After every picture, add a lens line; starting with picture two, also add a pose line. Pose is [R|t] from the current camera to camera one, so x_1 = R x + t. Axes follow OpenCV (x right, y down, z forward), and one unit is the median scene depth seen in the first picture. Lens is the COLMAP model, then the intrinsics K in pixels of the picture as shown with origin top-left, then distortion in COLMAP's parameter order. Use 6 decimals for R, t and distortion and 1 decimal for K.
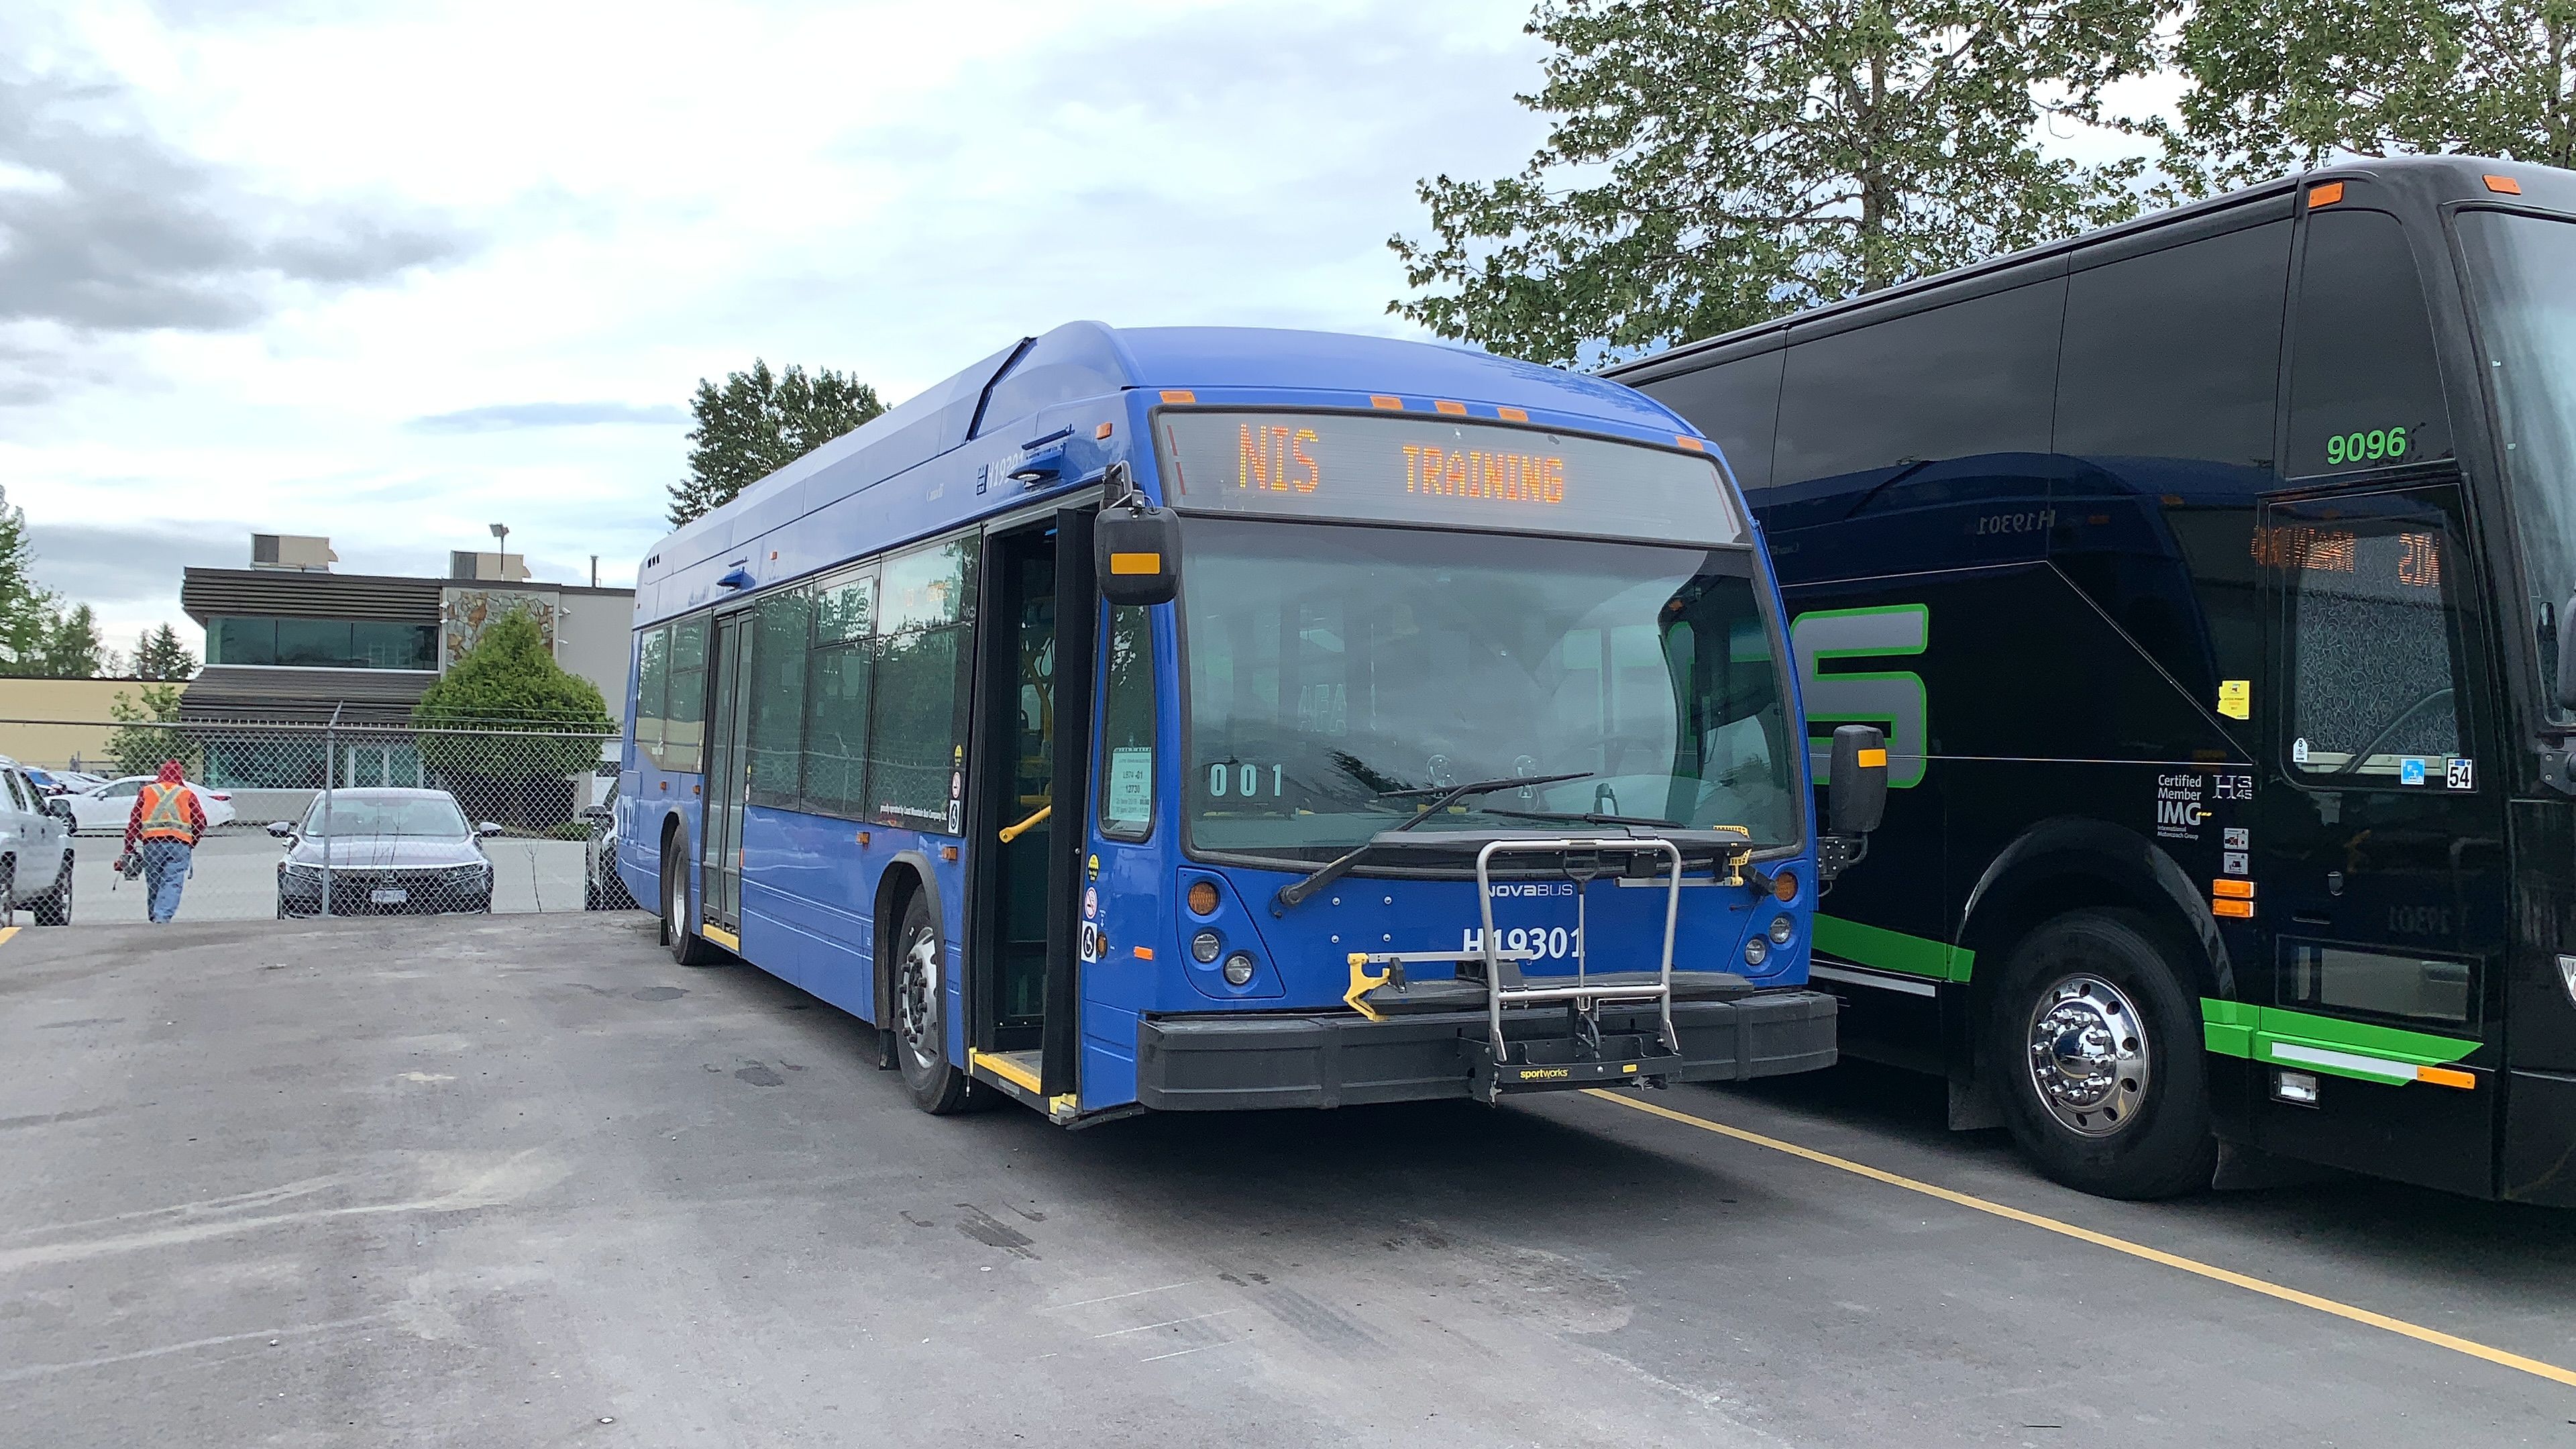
lens RADIAL K [[2109.8, 0, 1288.0], [0, 2109.8, 724.5], [0, 0, 1]] dist [0.061342, 0.000381]
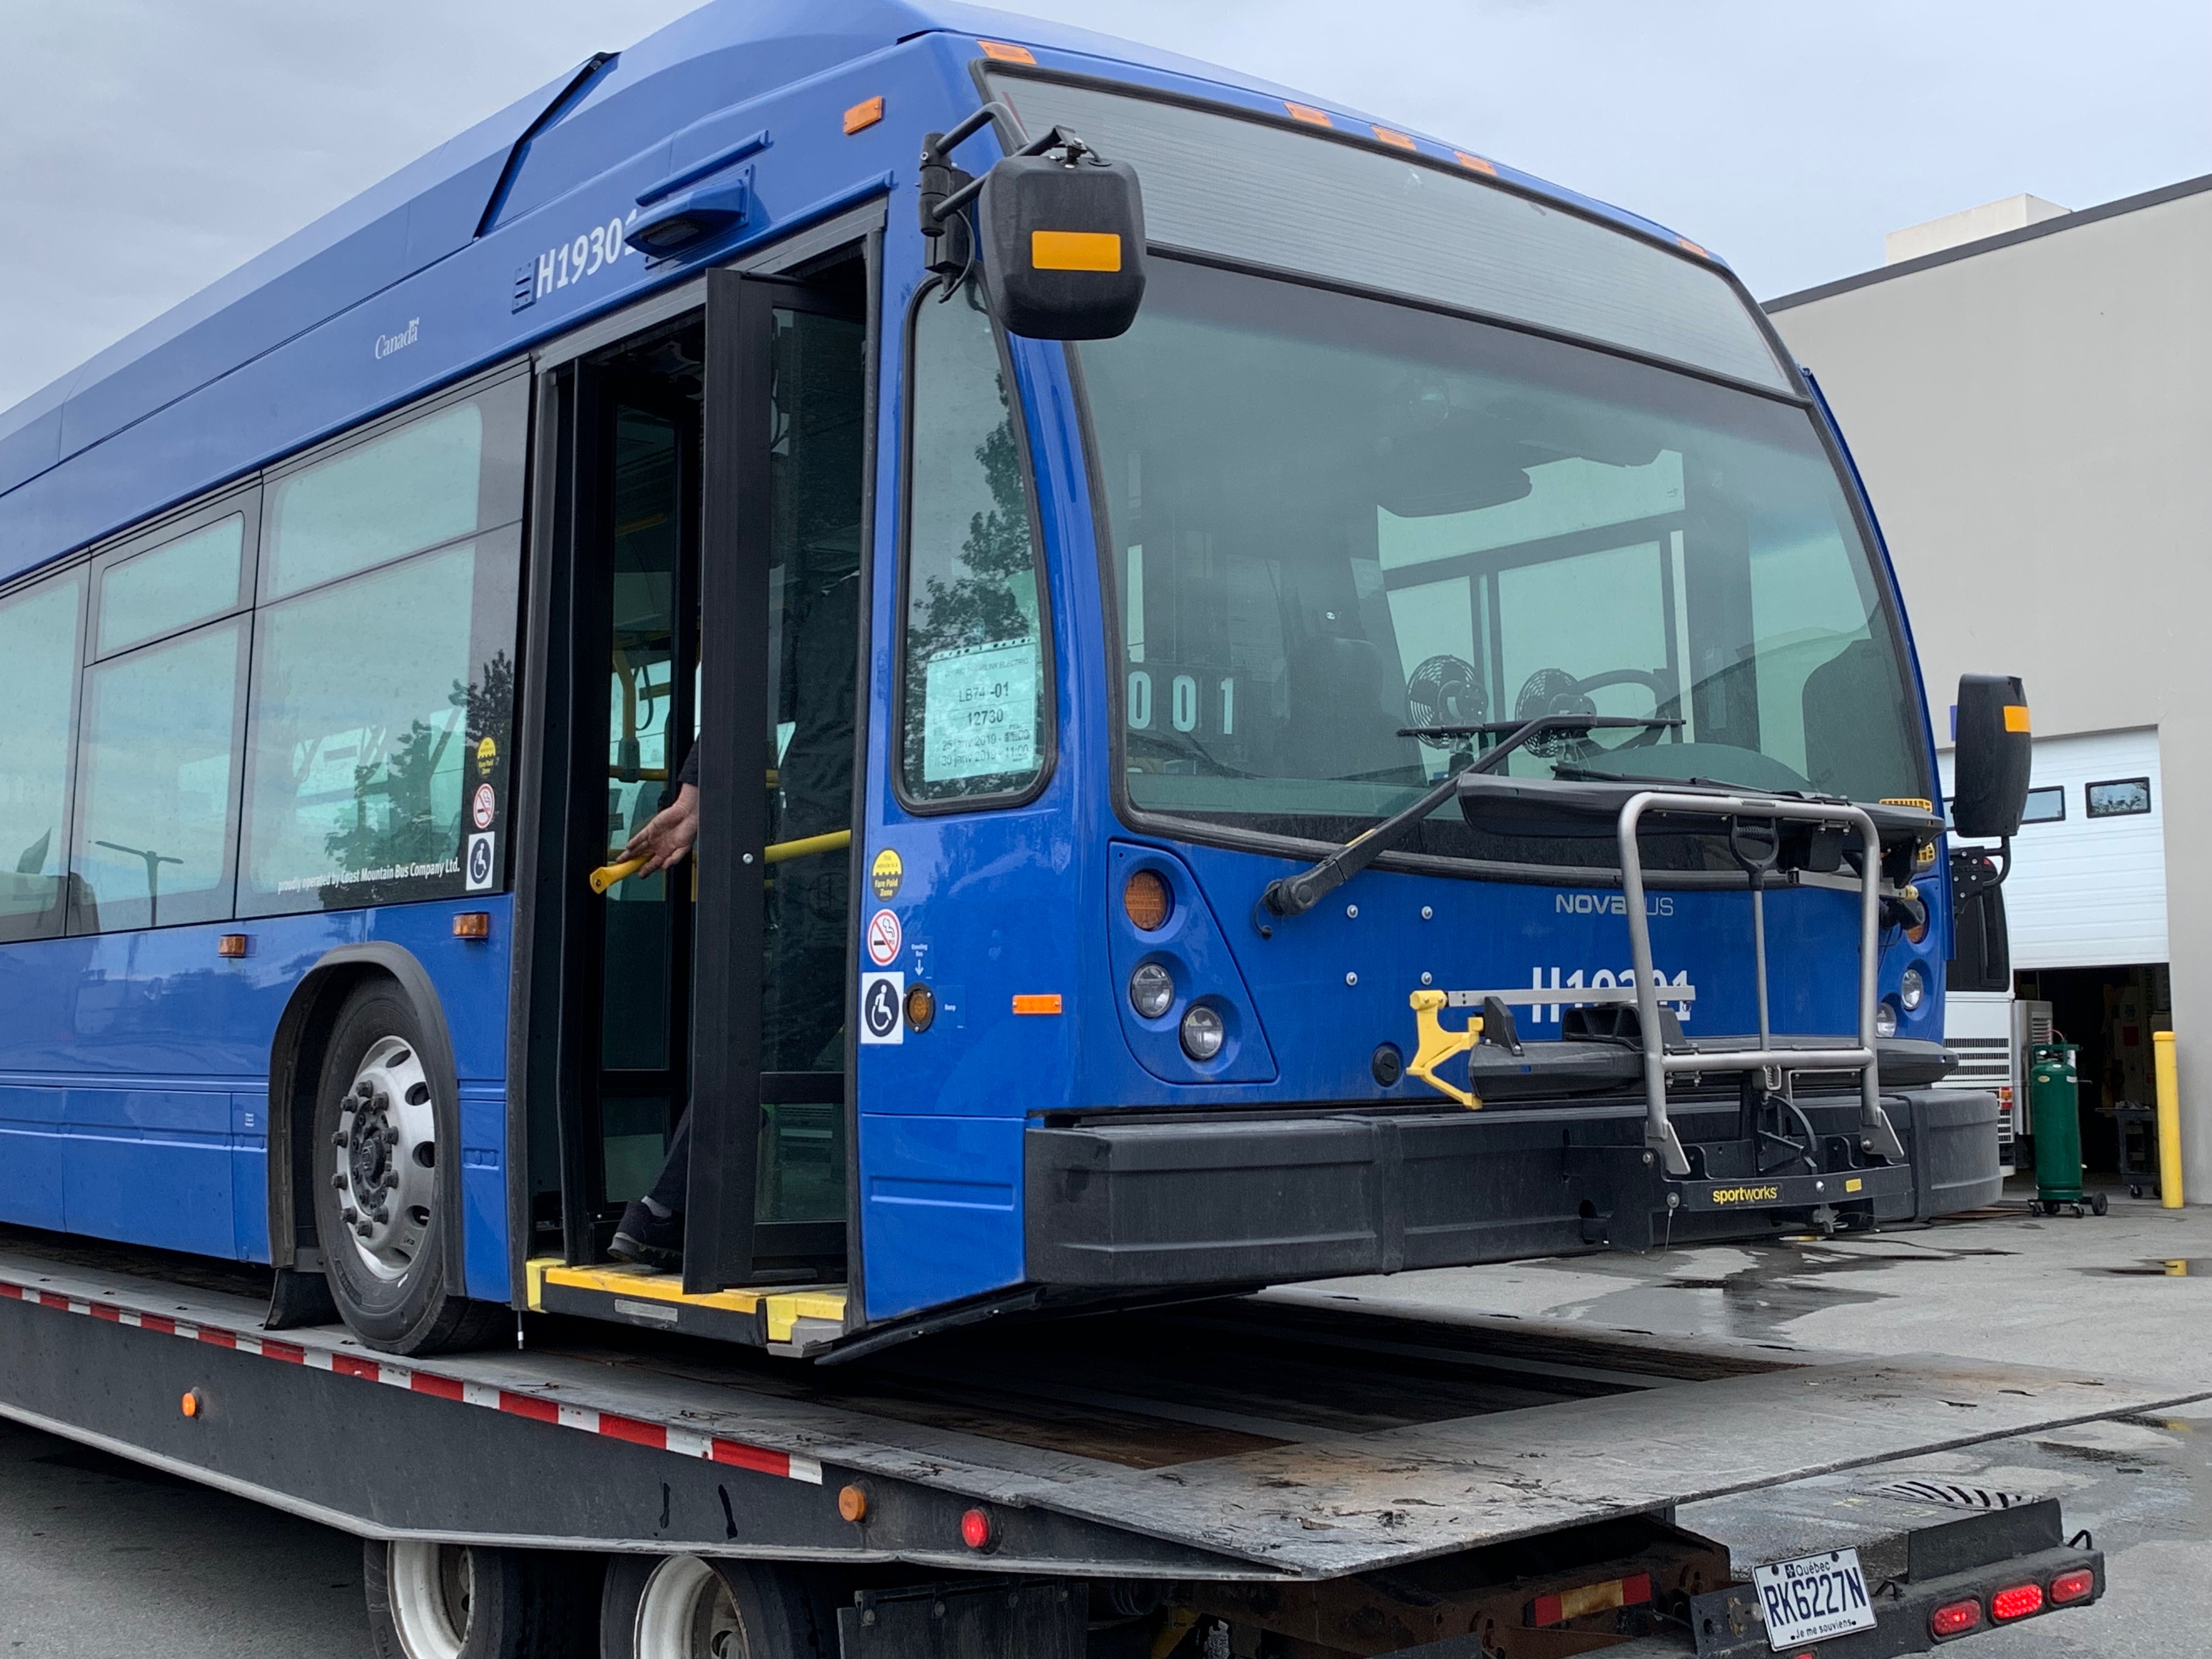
lens RADIAL K [[2555.9, 0, 1106.0], [0, 2555.9, 829.5], [0, 0, 1]] dist [0.065560, -0.007408]
pose [[0.967027, -0.002215, 0.254665, -0.216183], [0.019200, 0.997750, -0.064229, 0.105118], [-0.253950, 0.067001, 0.964894, 0.357774]]
